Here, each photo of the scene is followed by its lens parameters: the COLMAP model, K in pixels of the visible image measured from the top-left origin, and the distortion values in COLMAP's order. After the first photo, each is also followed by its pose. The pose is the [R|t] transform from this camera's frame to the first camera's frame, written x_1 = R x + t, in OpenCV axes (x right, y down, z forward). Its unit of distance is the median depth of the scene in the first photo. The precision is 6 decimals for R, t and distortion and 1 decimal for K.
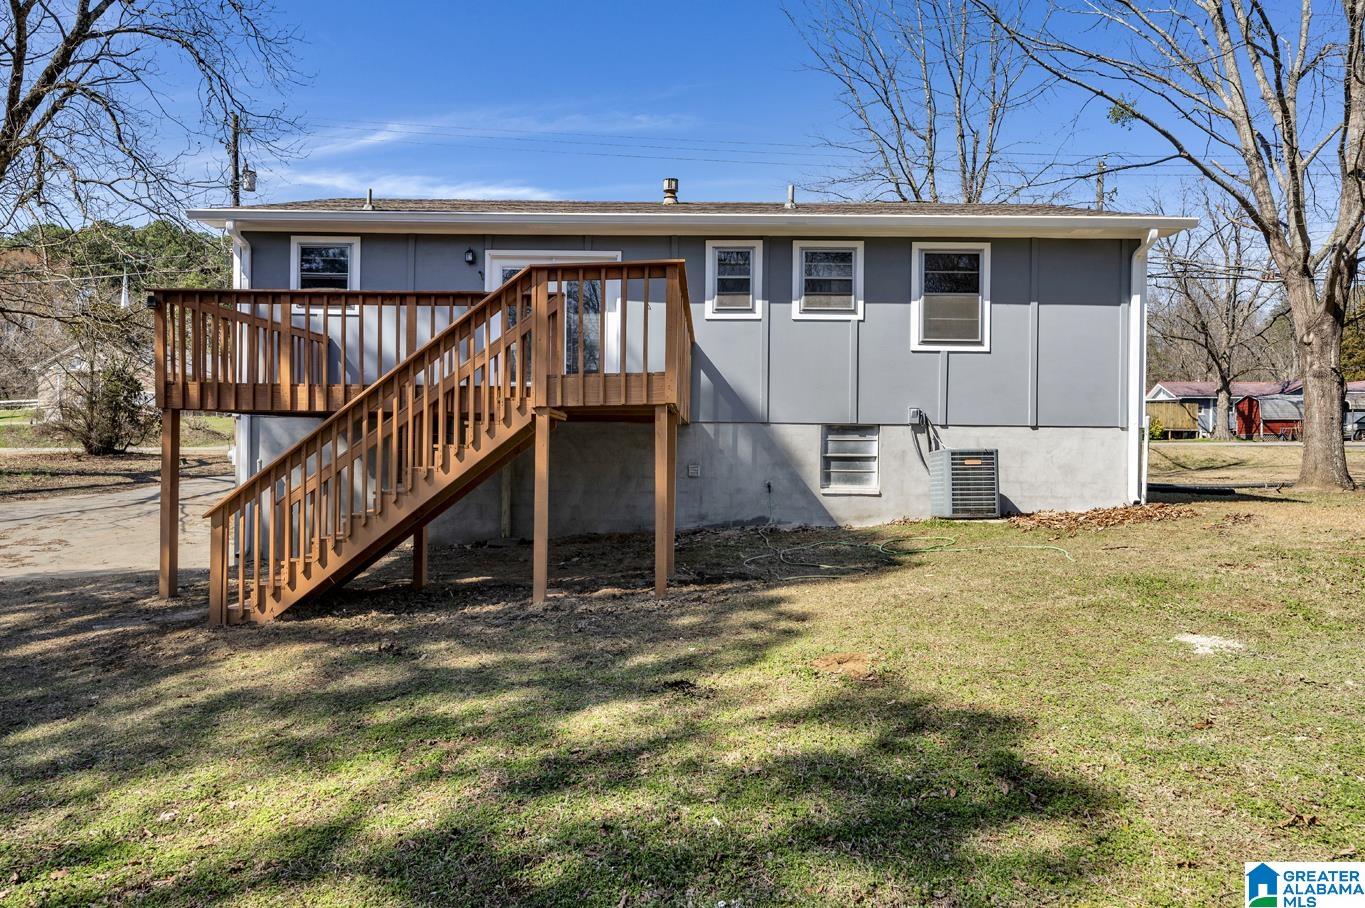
lens RADIAL K [[868.1, 0, 683.0], [0, 868.1, 455.7], [0, 0, 1]] dist [-0.004214, 0.002748]
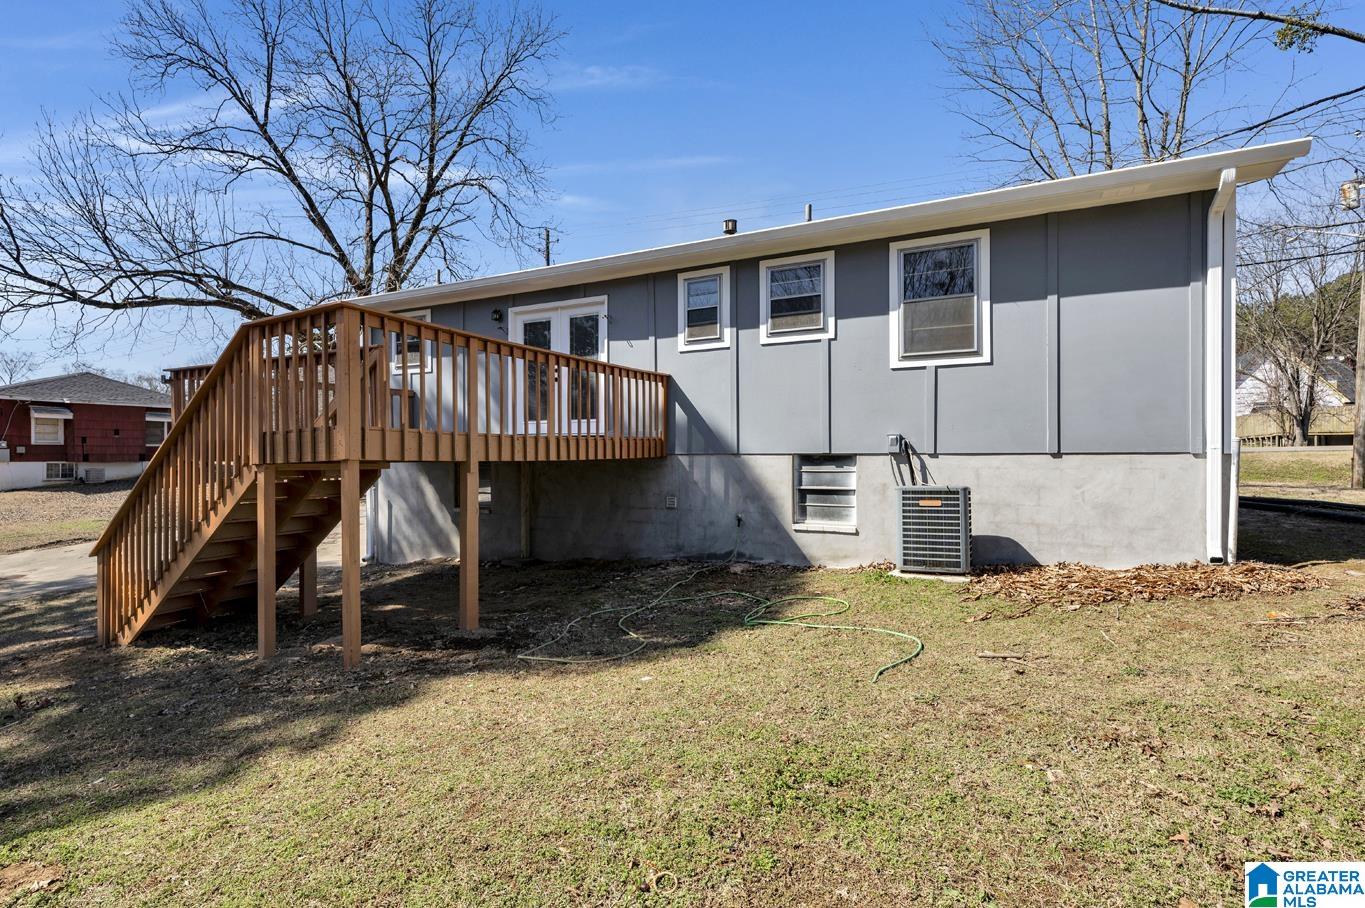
lens RADIAL K [[647.2, 0, 685.7], [0, 647.2, 456.5], [0, 0, 1]] dist [-0.001877, 0.000088]
pose [[0.895393, -0.012006, -0.445114, 0.365904], [0.012775, 0.999918, -0.001272, -0.034887], [0.445093, -0.004547, 0.895473, 0.329325]]
